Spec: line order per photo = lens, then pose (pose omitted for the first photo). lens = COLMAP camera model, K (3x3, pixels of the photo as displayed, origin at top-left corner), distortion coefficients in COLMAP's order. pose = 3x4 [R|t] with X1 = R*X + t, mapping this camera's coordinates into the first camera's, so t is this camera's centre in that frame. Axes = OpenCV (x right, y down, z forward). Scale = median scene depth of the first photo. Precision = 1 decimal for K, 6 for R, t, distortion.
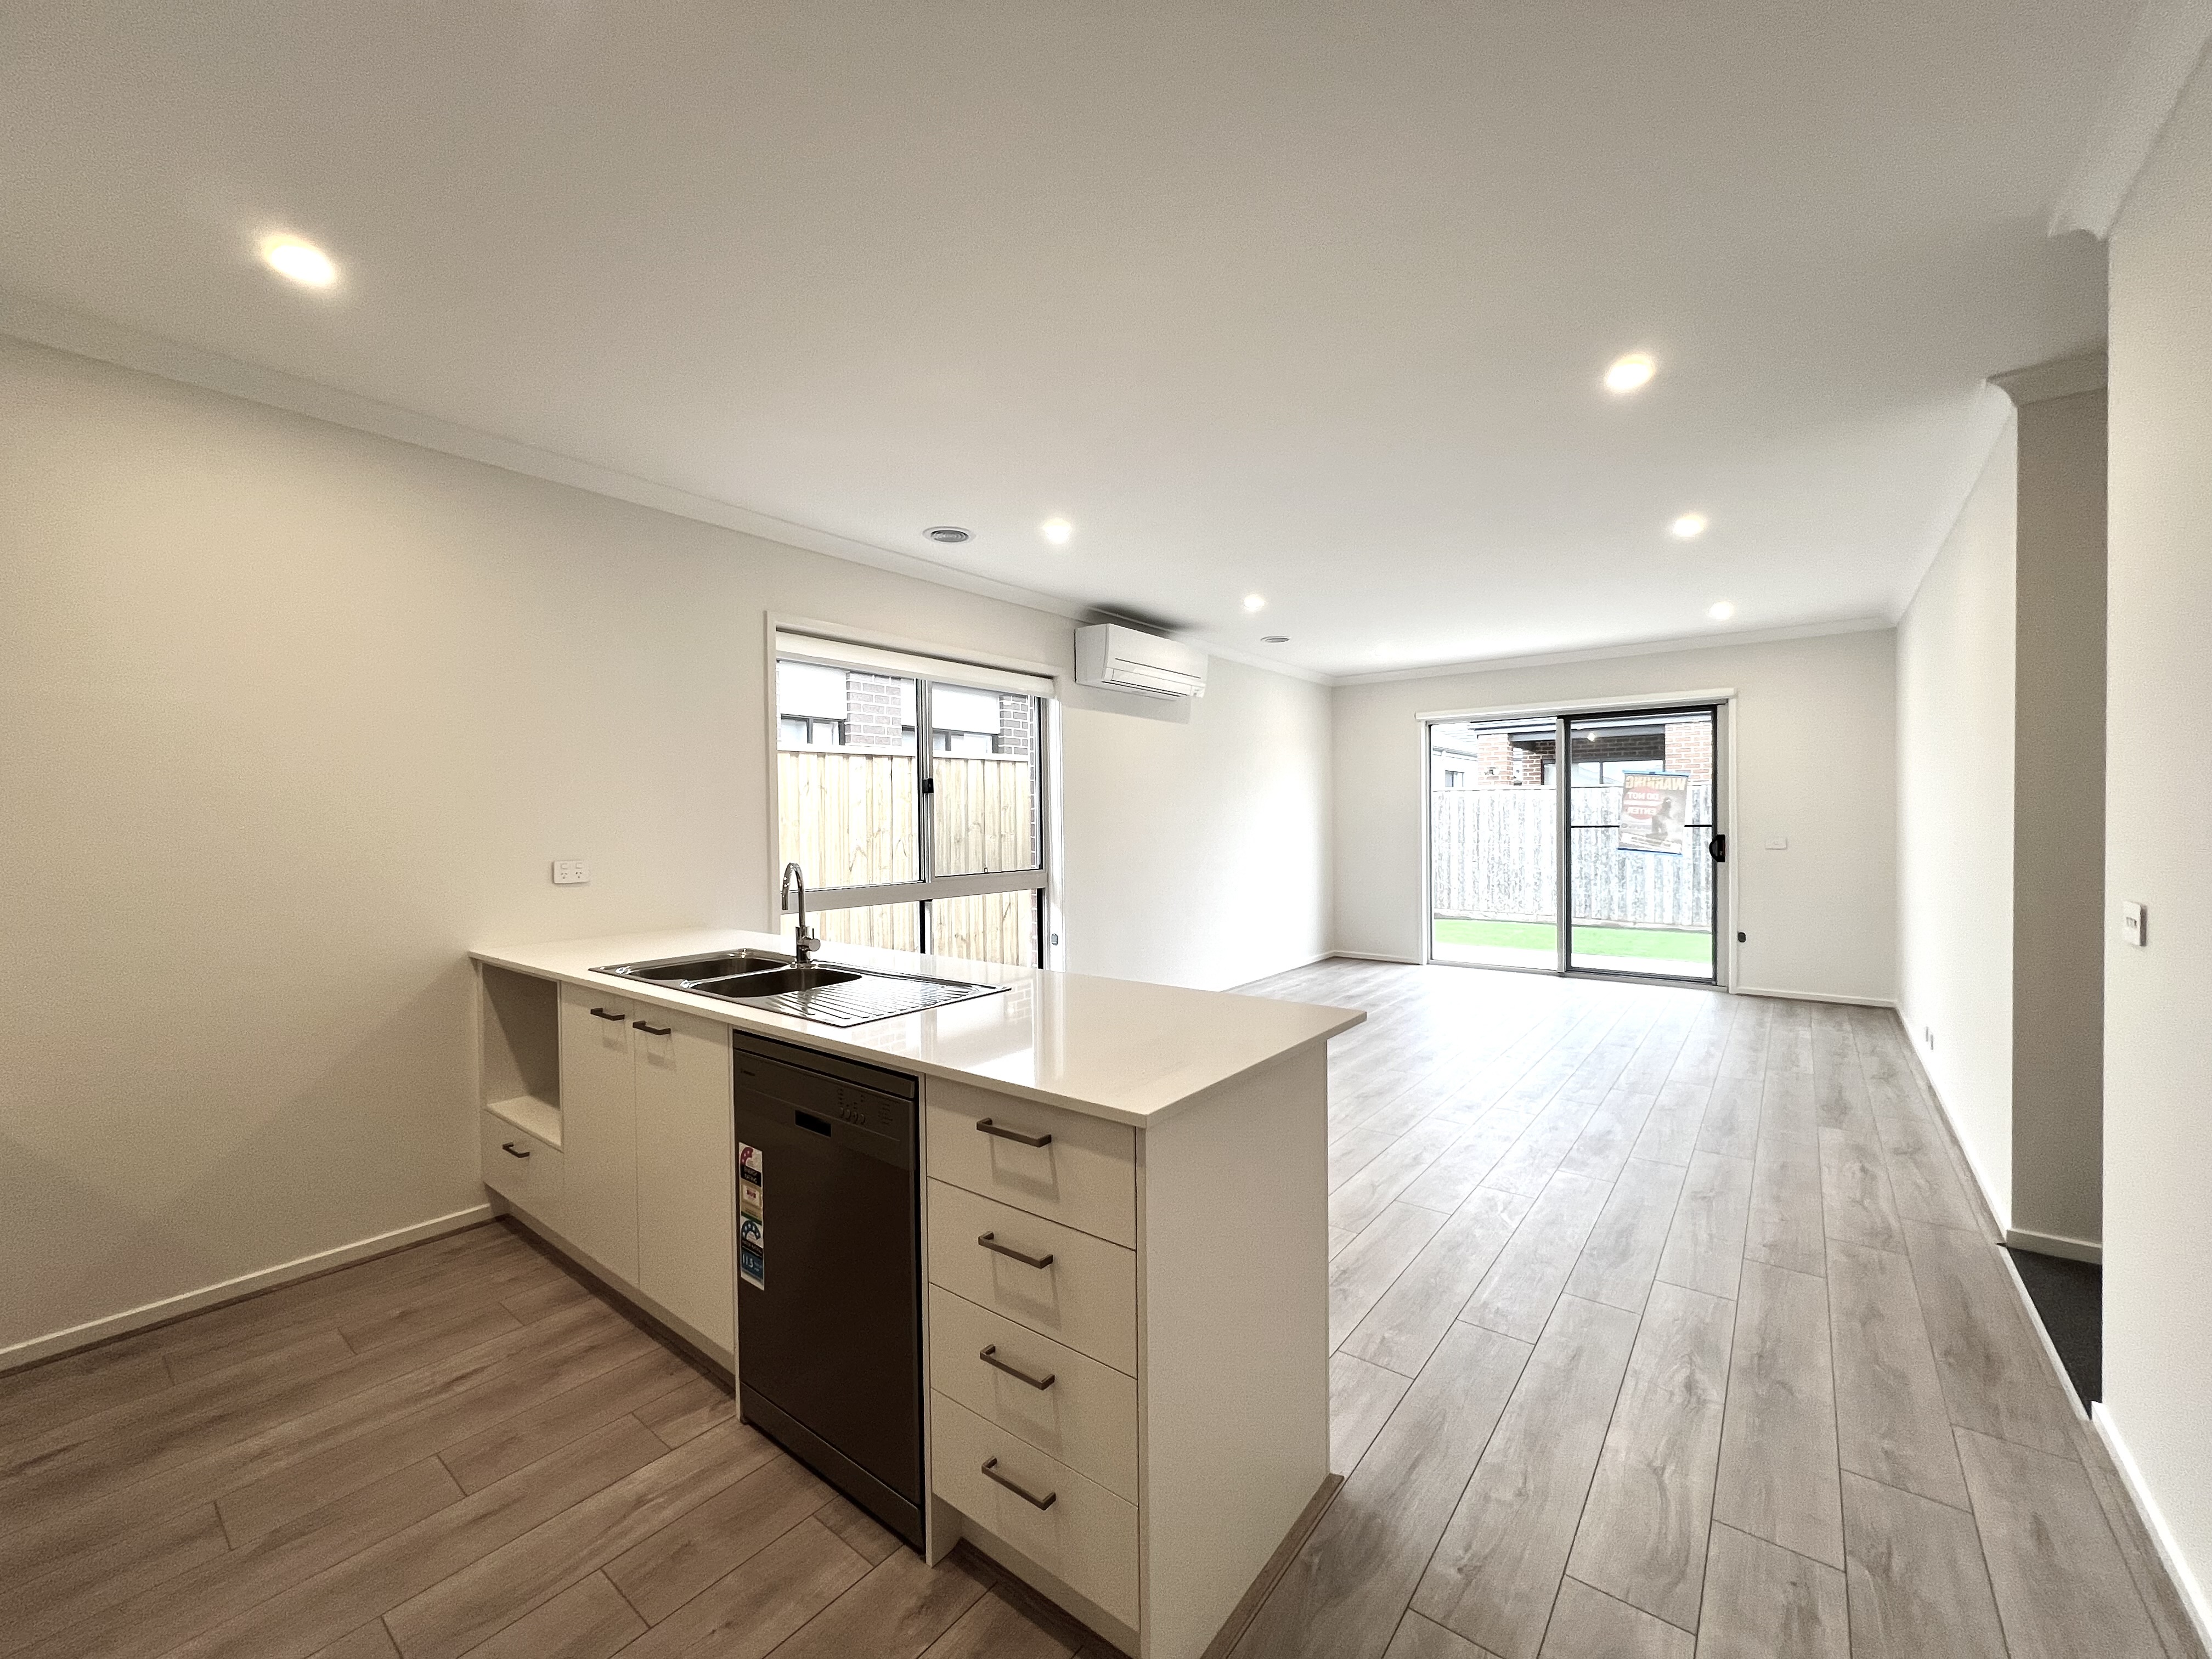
lens RADIAL K [[894.6, 0, 1102.7], [0, 894.6, 831.8], [0, 0, 1]] dist [-0.001432, 0.000148]
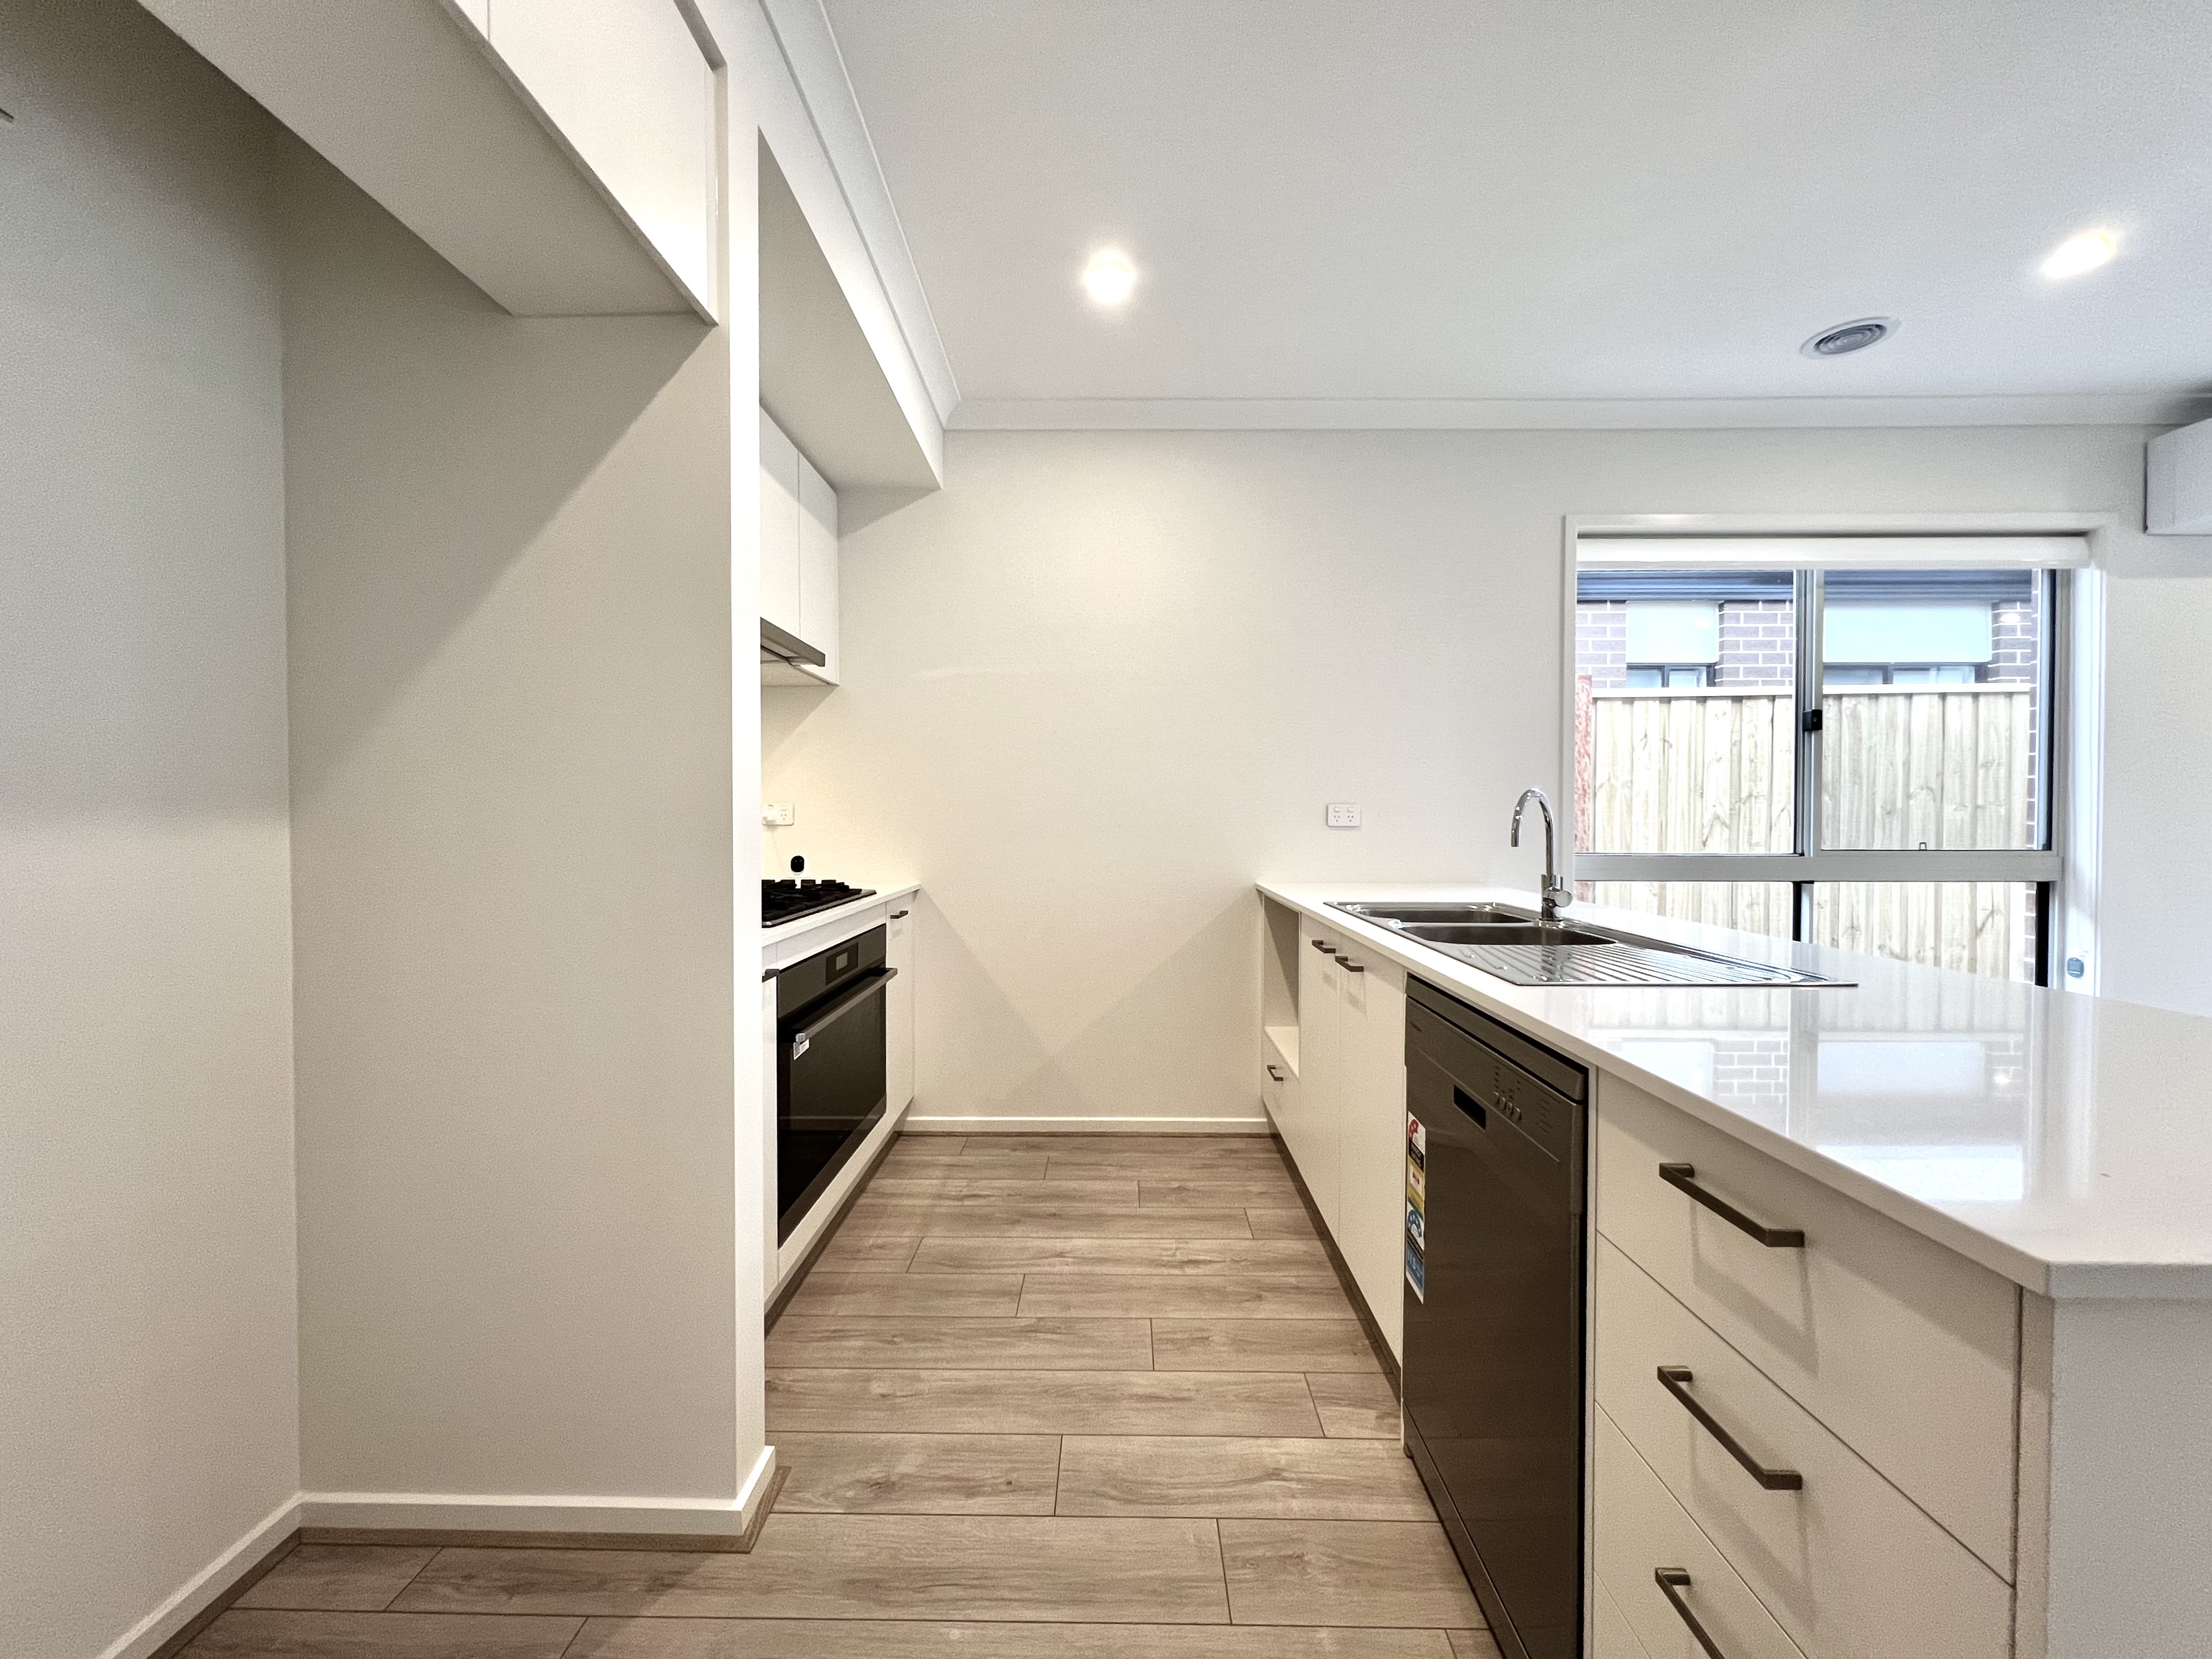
lens RADIAL K [[894.6, 0, 1102.7], [0, 894.6, 831.8], [0, 0, 1]] dist [-0.001432, 0.000148]
pose [[0.605864, 0.025686, -0.795153, 0.036195], [-0.021515, 0.999642, 0.015898, 0.046147], [0.795277, 0.007475, 0.606200, 0.152237]]
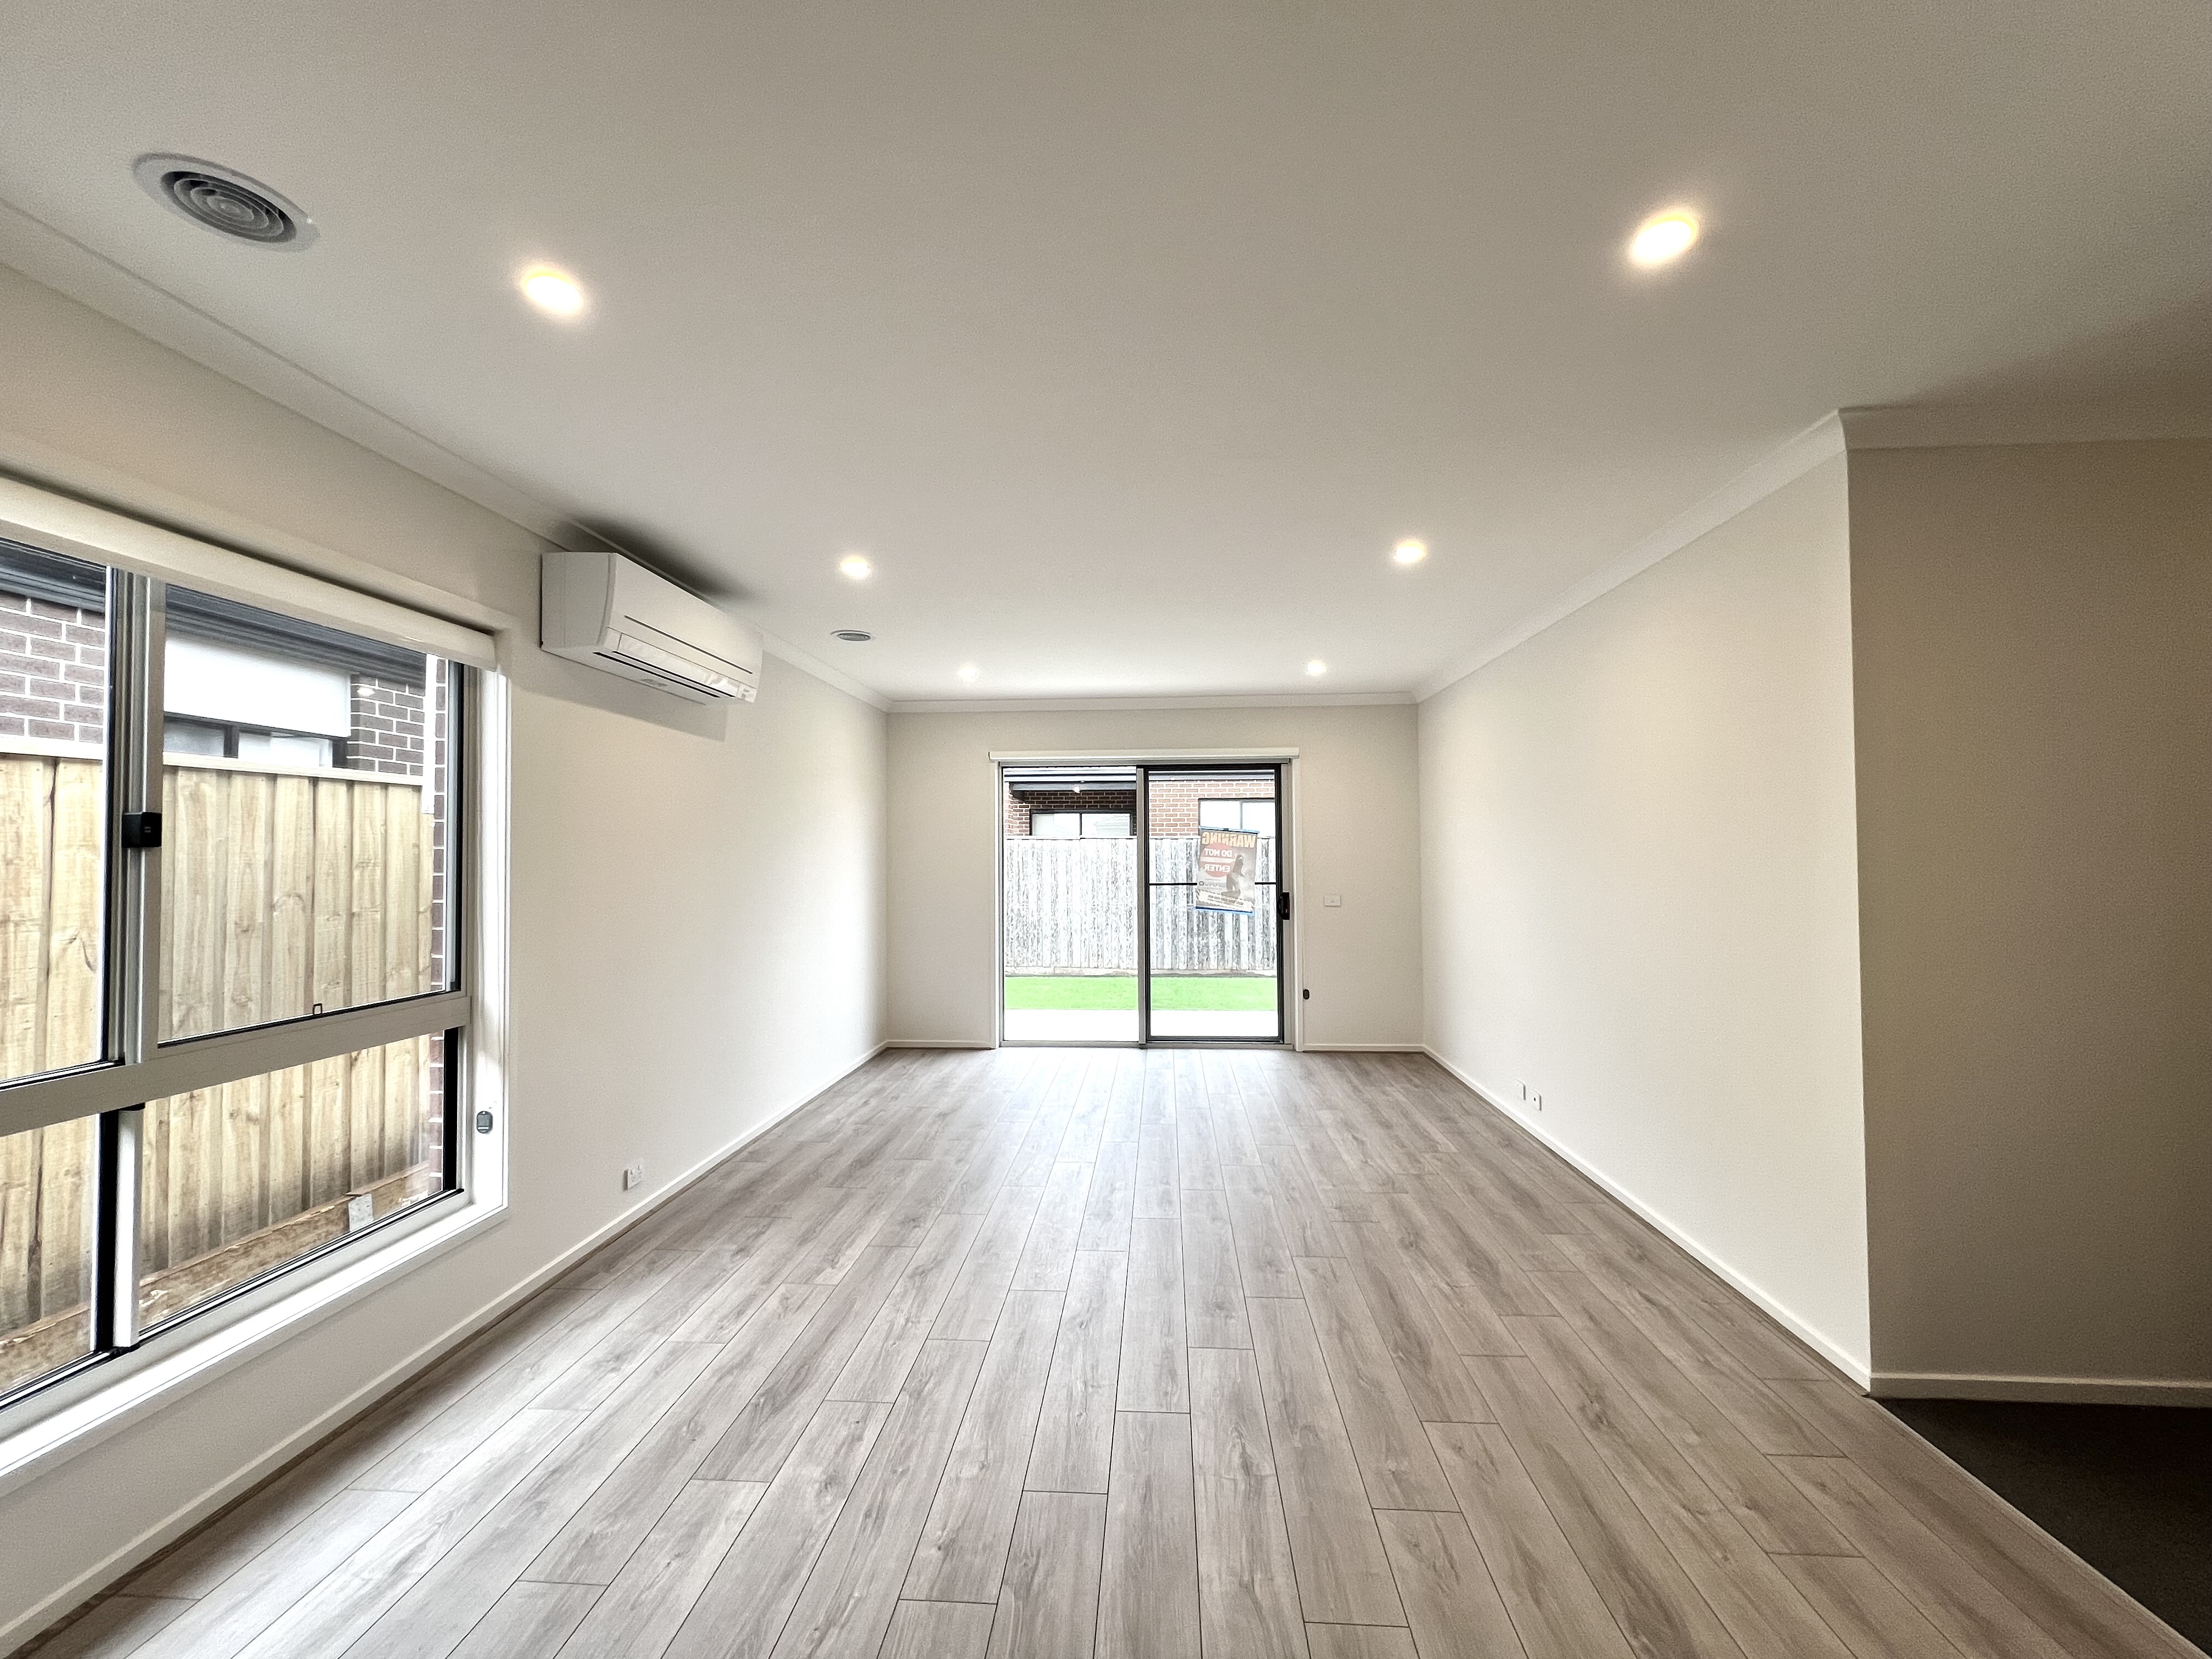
lens RADIAL K [[869.6, 0, 1089.5], [0, 869.6, 830.5], [0, 0, 1]] dist [0.000133, 0.000284]
pose [[0.824634, 0.021217, 0.565269, -0.073613], [0.005678, 0.998936, -0.045778, -0.036915], [-0.565638, 0.040959, 0.823636, 0.508493]]
